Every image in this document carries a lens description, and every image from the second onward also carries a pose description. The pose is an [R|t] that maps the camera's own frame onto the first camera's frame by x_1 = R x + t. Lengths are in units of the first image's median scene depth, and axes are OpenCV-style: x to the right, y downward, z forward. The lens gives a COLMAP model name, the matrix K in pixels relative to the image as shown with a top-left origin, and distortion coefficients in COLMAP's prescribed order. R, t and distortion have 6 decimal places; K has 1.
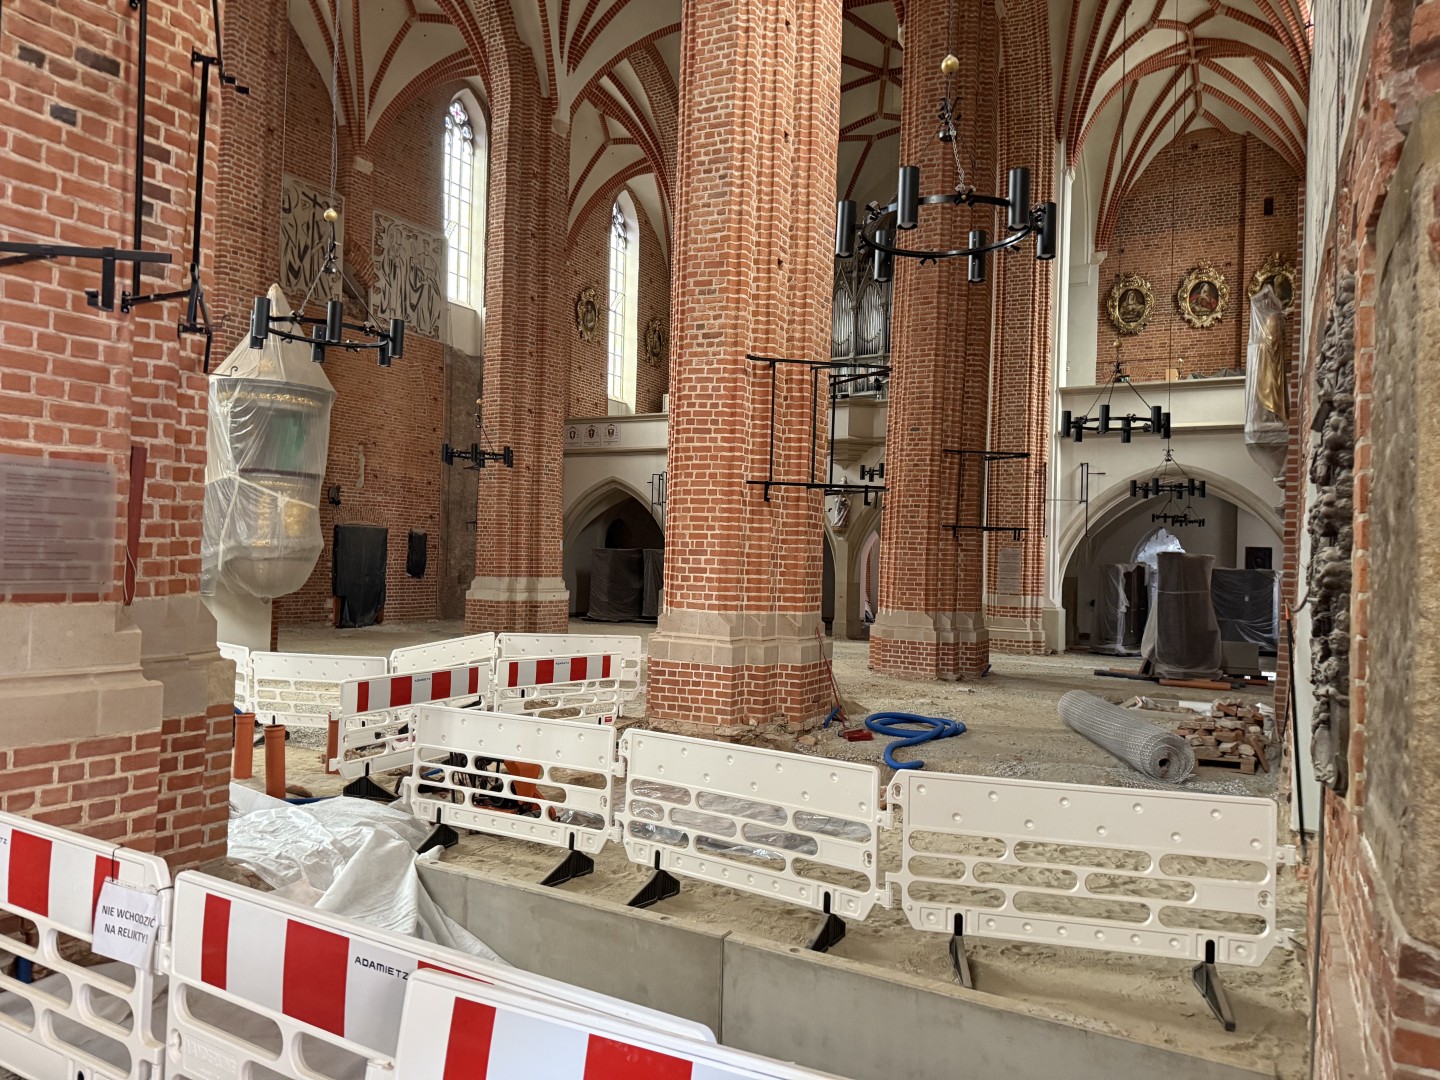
lens RADIAL K [[993.2, 0, 720.0], [0, 993.2, 540.0], [0, 0, 1]] dist [0.000701, 0.000050]
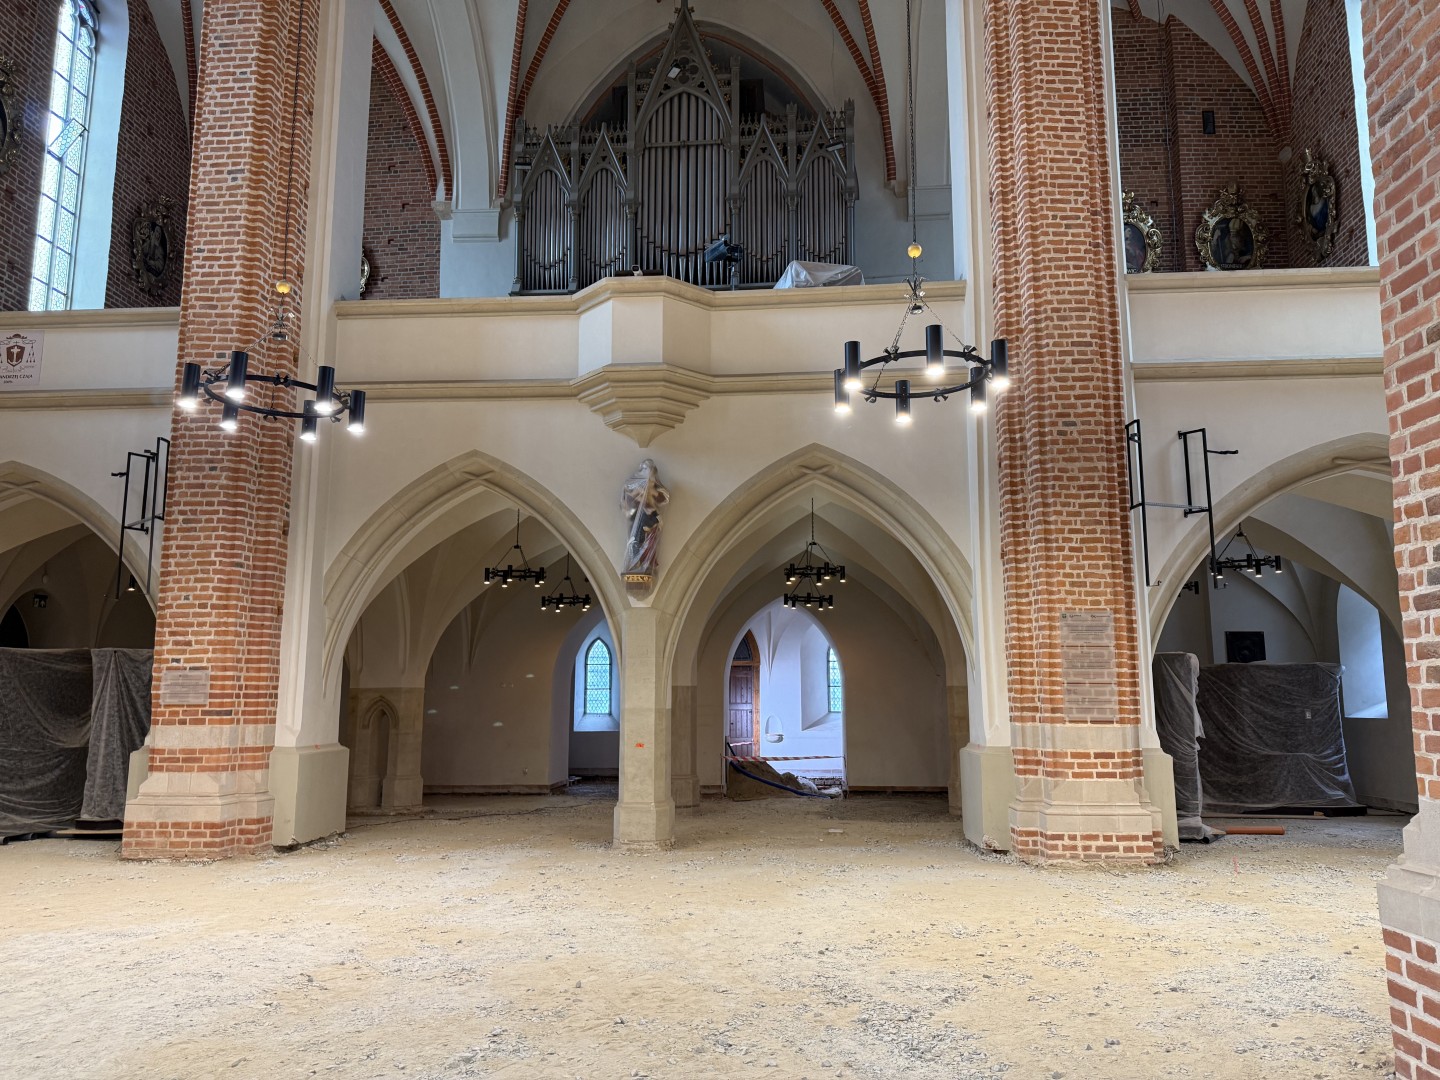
lens RADIAL K [[1035.2, 0, 730.4], [0, 1035.2, 538.2], [0, 0, 1]] dist [0.104926, -0.135633]
pose [[0.901131, 0.036745, 0.431986, -0.033236], [0.020329, 0.991725, -0.126764, 0.024973], [-0.433069, 0.123013, 0.892927, 0.529858]]
